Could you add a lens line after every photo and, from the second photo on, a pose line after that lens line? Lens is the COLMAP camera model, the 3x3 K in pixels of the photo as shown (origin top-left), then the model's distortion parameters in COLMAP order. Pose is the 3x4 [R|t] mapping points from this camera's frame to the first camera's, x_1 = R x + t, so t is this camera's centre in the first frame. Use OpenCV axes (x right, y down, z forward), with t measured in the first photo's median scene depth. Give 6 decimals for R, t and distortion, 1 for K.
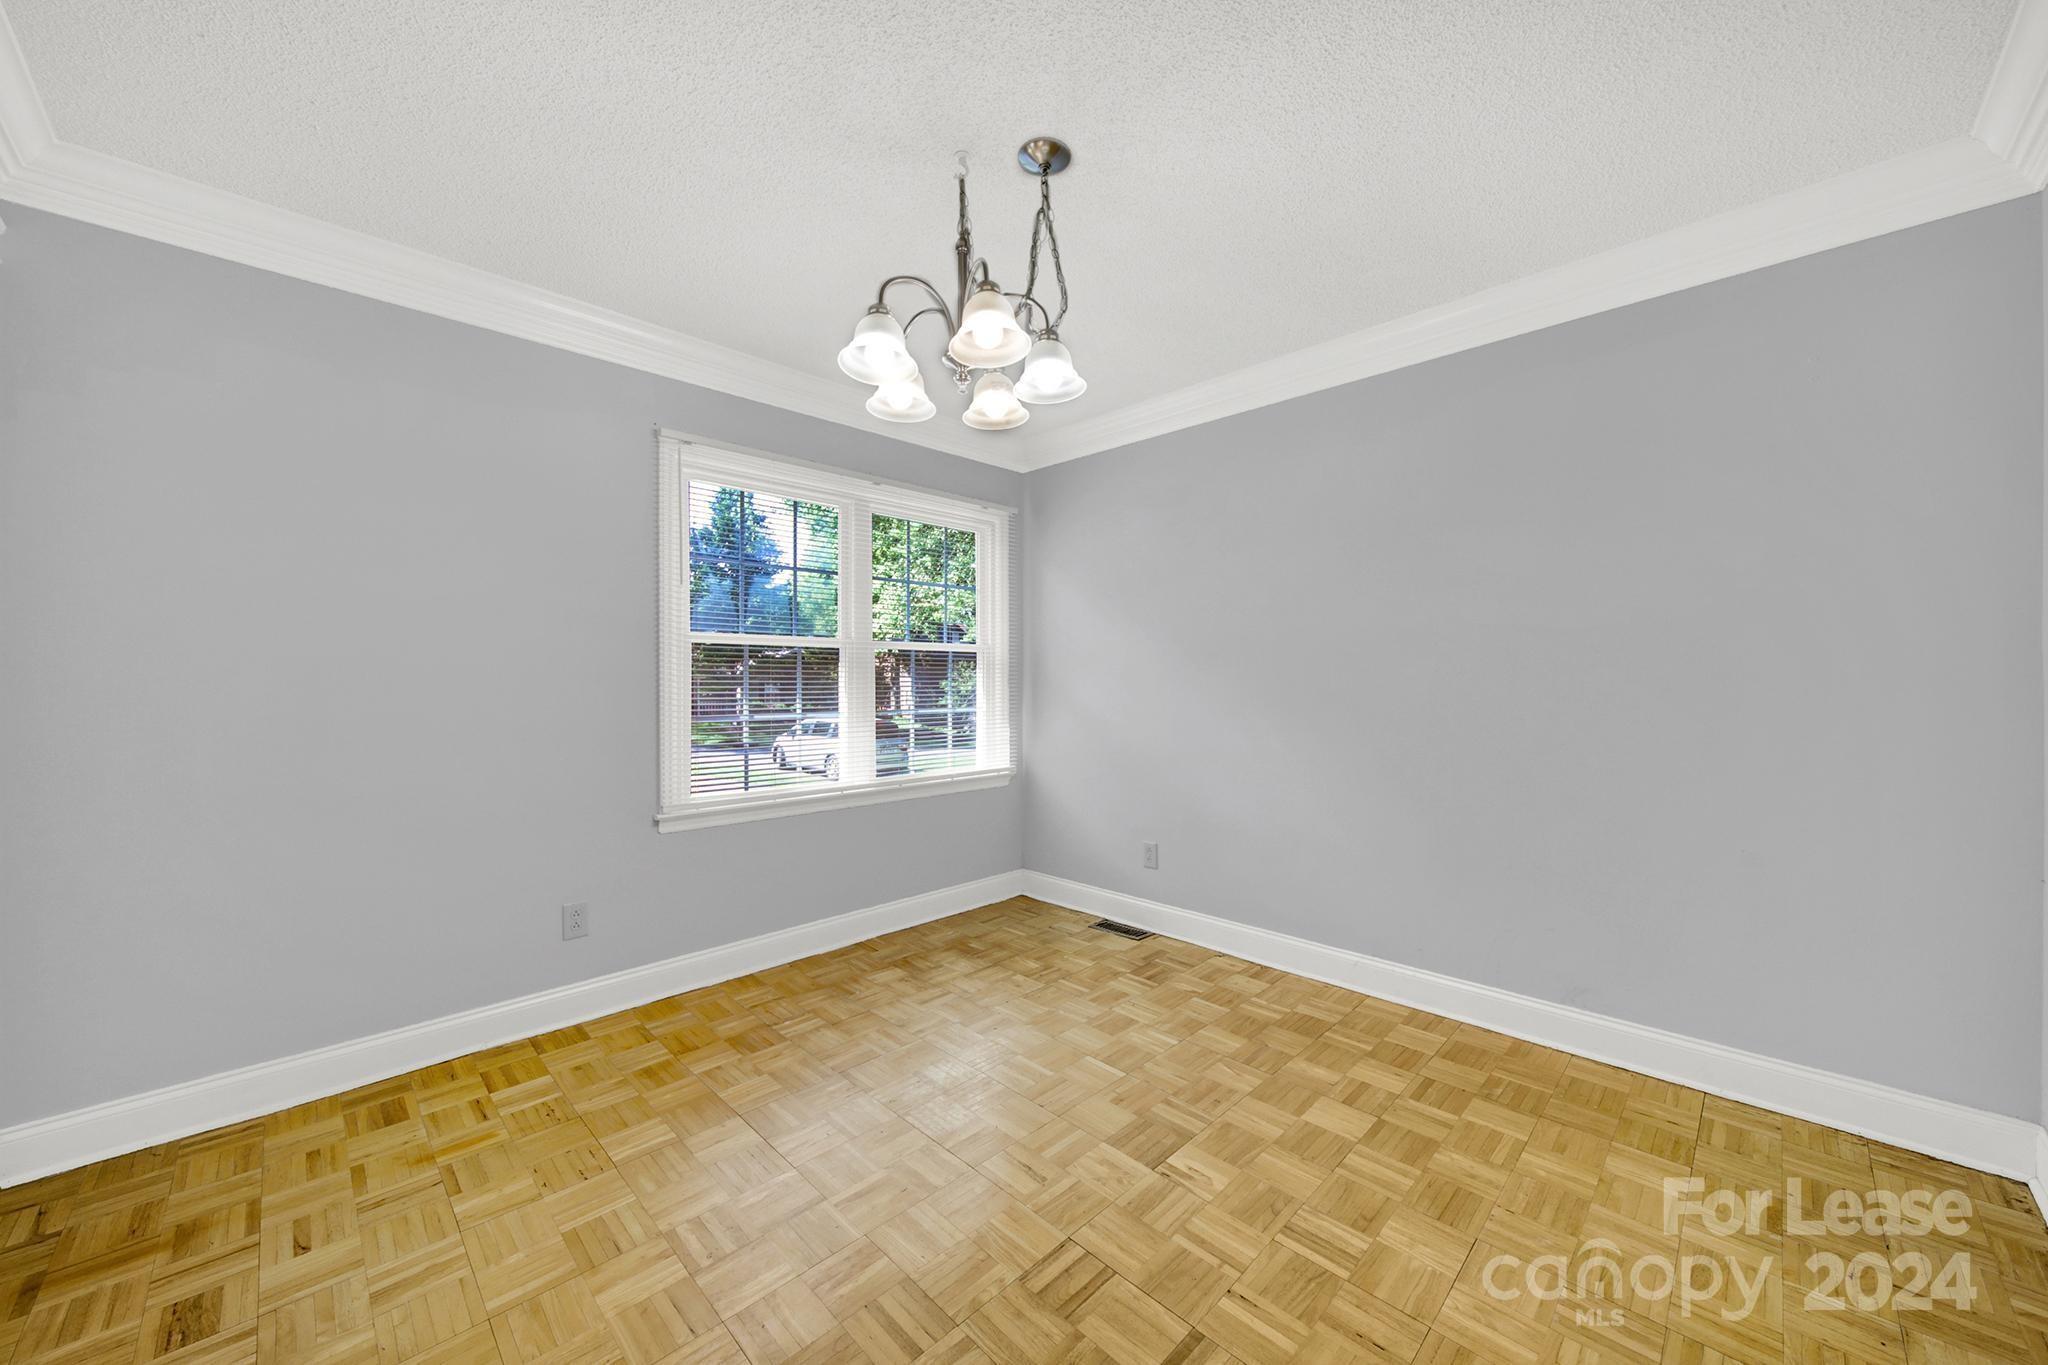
lens RADIAL K [[751.7, 0, 1018.3], [0, 751.7, 676.1], [0, 0, 1]] dist [-0.001363, -0.001554]
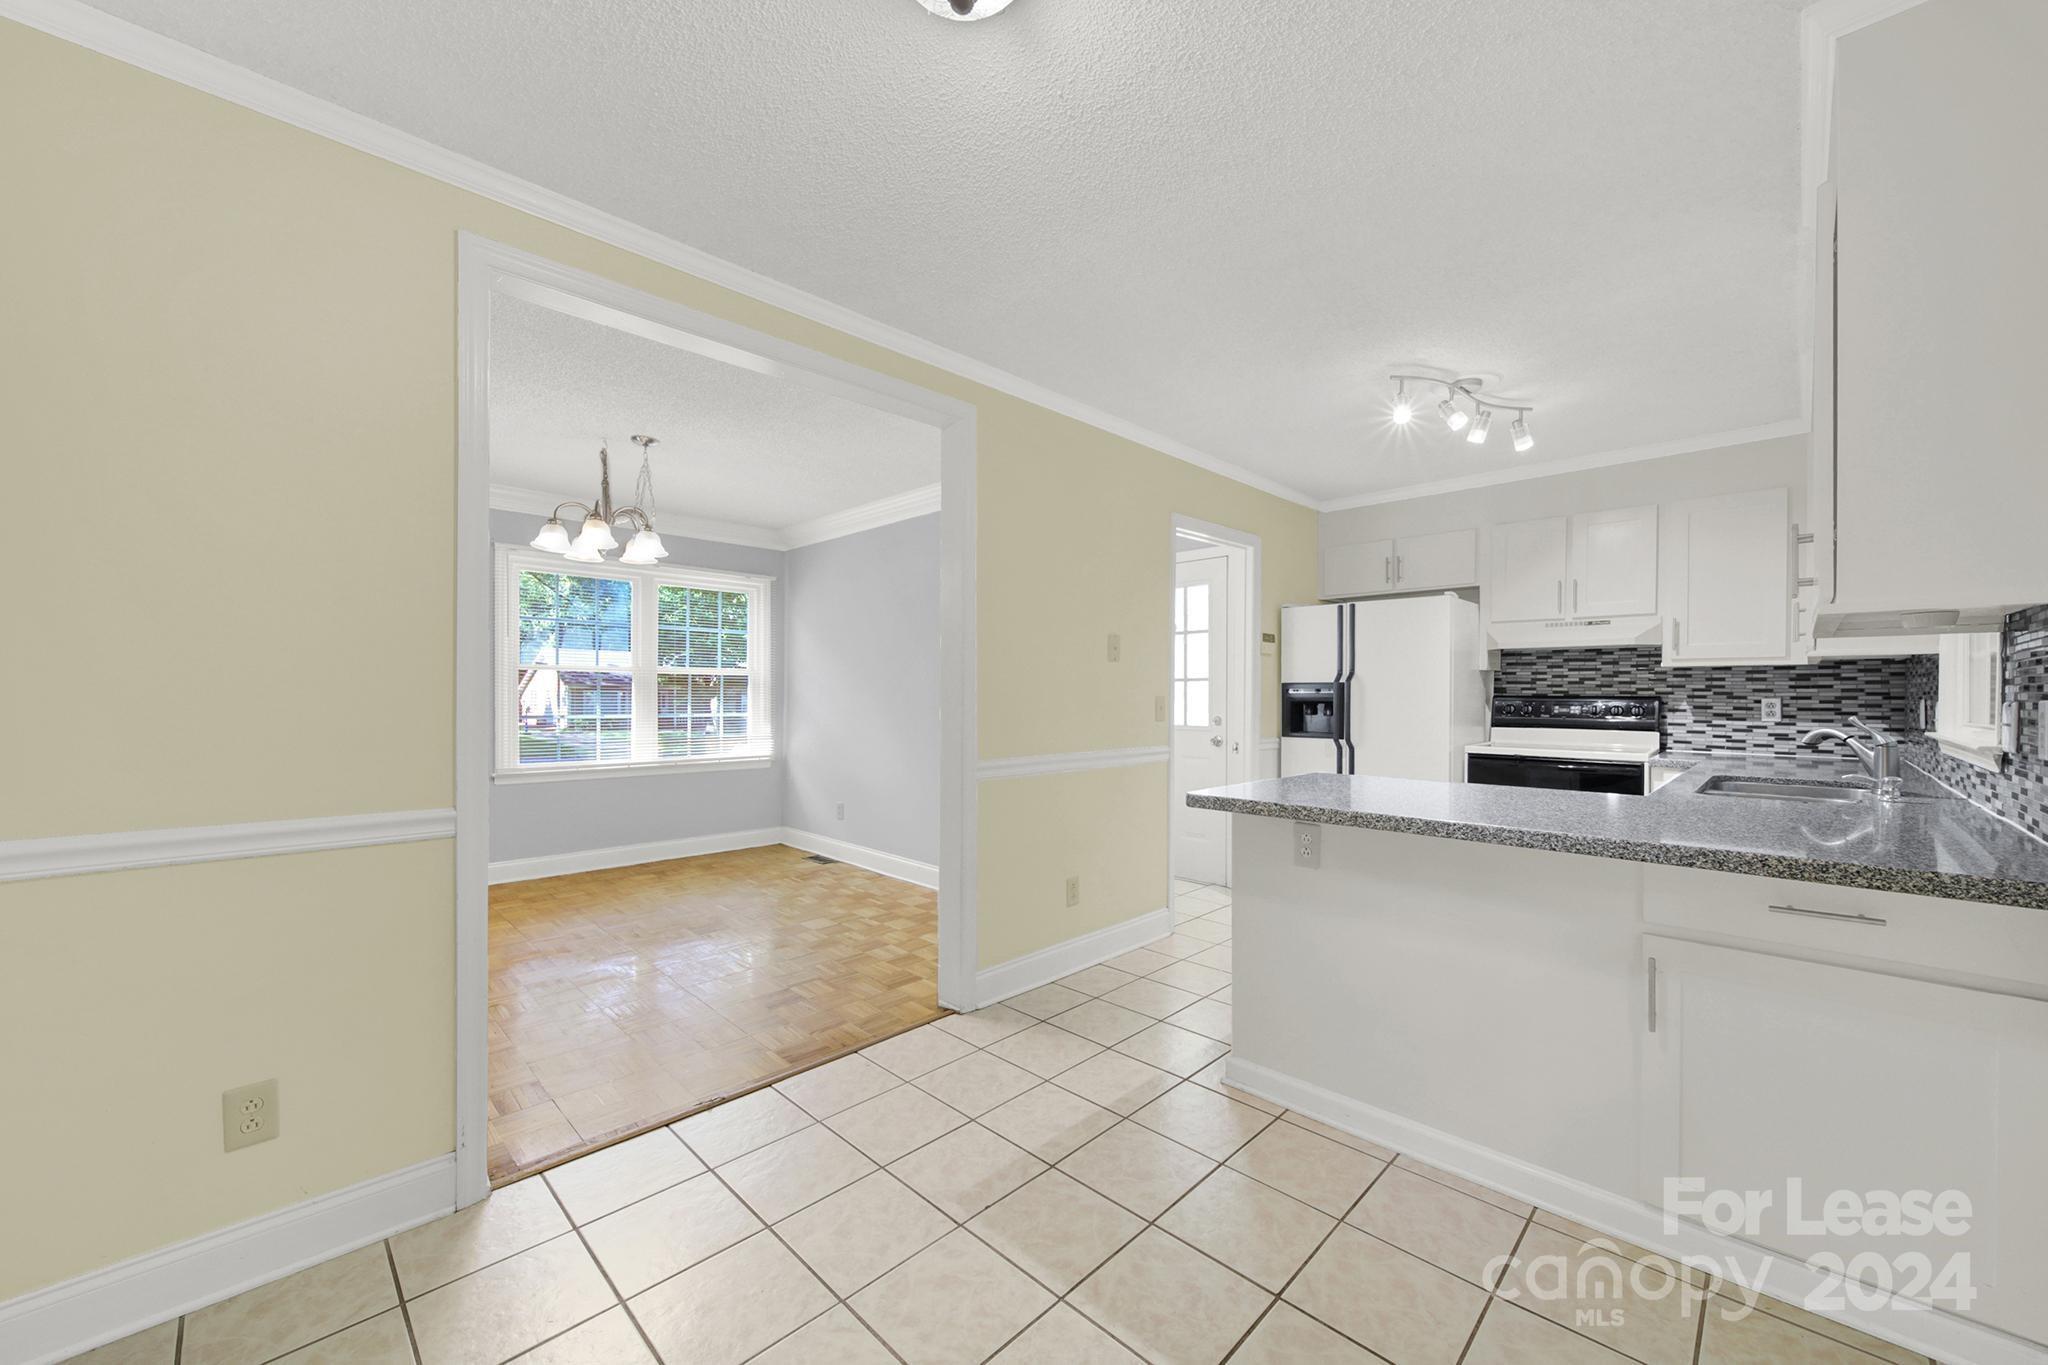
lens RADIAL K [[773.5, 0, 1038.5], [0, 773.5, 698.2], [0, 0, 1]] dist [-0.001685, -0.000332]
pose [[0.999760, 0.011891, 0.018399, 0.687529], [-0.012091, 0.999869, 0.010801, -0.015662], [-0.018268, -0.011021, 0.999772, -0.723944]]
